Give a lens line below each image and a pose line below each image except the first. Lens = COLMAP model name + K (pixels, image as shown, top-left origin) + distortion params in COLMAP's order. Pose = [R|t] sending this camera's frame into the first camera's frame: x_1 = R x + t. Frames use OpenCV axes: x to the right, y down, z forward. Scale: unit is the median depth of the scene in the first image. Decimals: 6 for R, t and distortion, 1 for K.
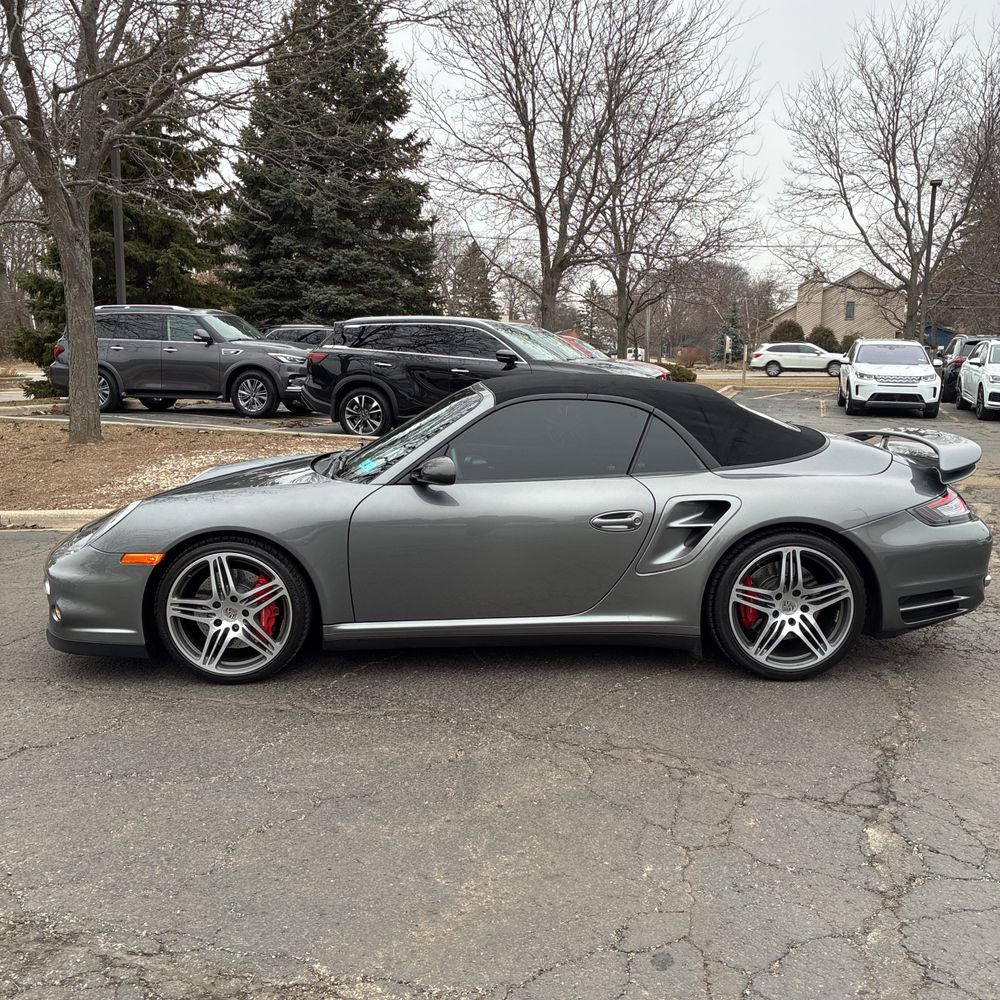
lens RADIAL K [[1006.8, 0, 499.2], [0, 1006.8, 496.6], [0, 0, 1]] dist [0.022012, 0.000000]
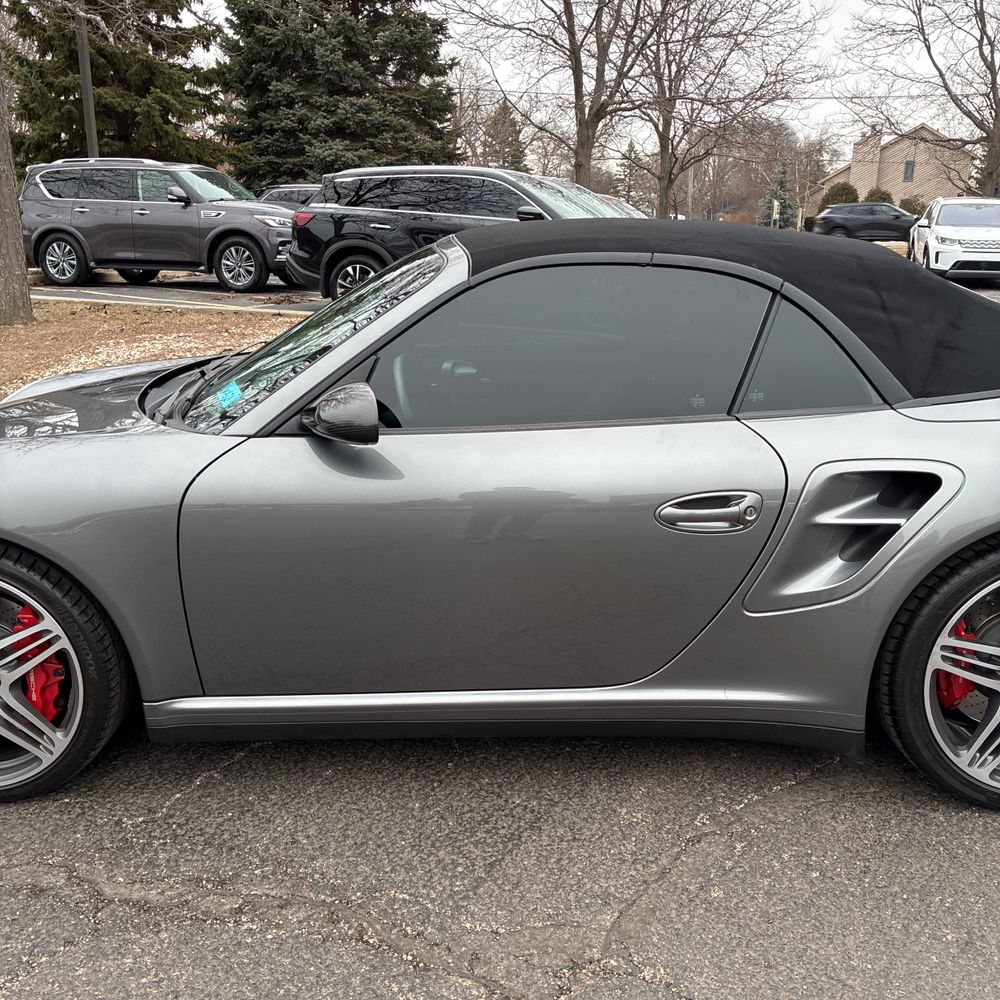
lens RADIAL K [[1006.8, 0, 503.1], [0, 1006.8, 502.4], [0, 0, 1]] dist [0.022012, 0.000000]
pose [[0.999608, 0.003546, -0.027777, 0.010544], [0.000070, 0.991632, 0.129100, -0.016839], [0.028002, -0.129052, 0.991242, 0.184861]]
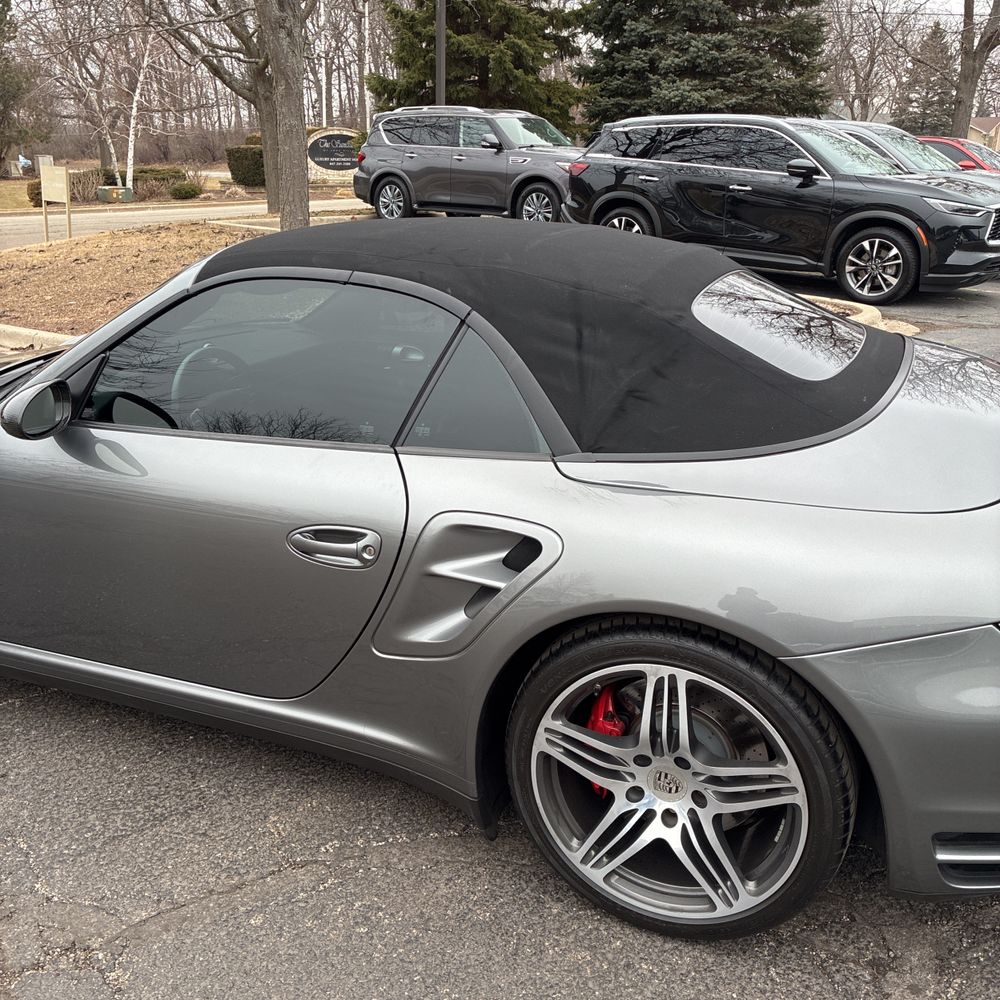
lens RADIAL K [[1006.8, 0, 493.8], [0, 1006.8, 497.2], [0, 0, 1]] dist [0.022012, 0.000000]
pose [[0.914383, 0.135531, -0.381492, 0.138783], [-0.064261, 0.978942, 0.193759, -0.036791], [0.399719, -0.152655, 0.903837, 0.218472]]
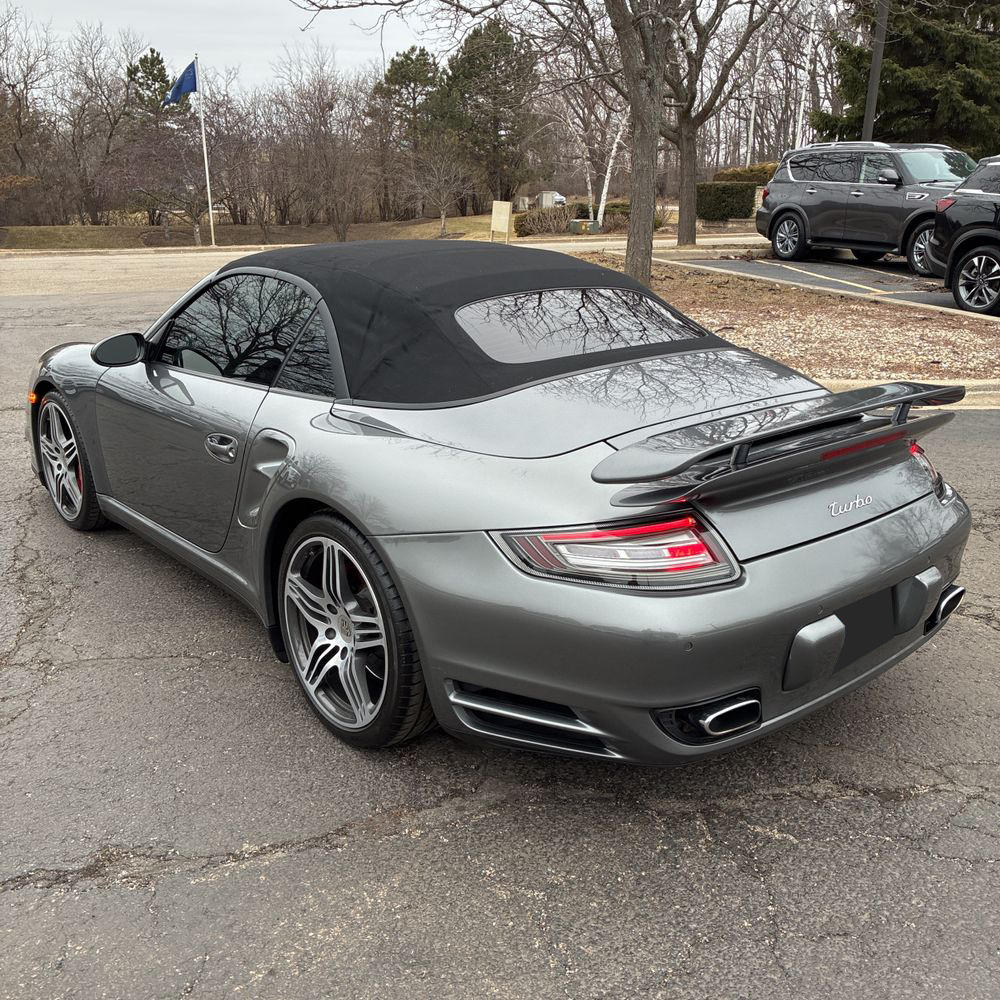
lens RADIAL K [[1006.8, 0, 494.0], [0, 1006.8, 493.5], [0, 0, 1]] dist [0.022012, 0.000000]
pose [[0.633429, 0.229743, -0.738908, 0.300300], [-0.118333, 0.972436, 0.200911, -0.043287], [0.764699, -0.039825, 0.643156, 0.248497]]
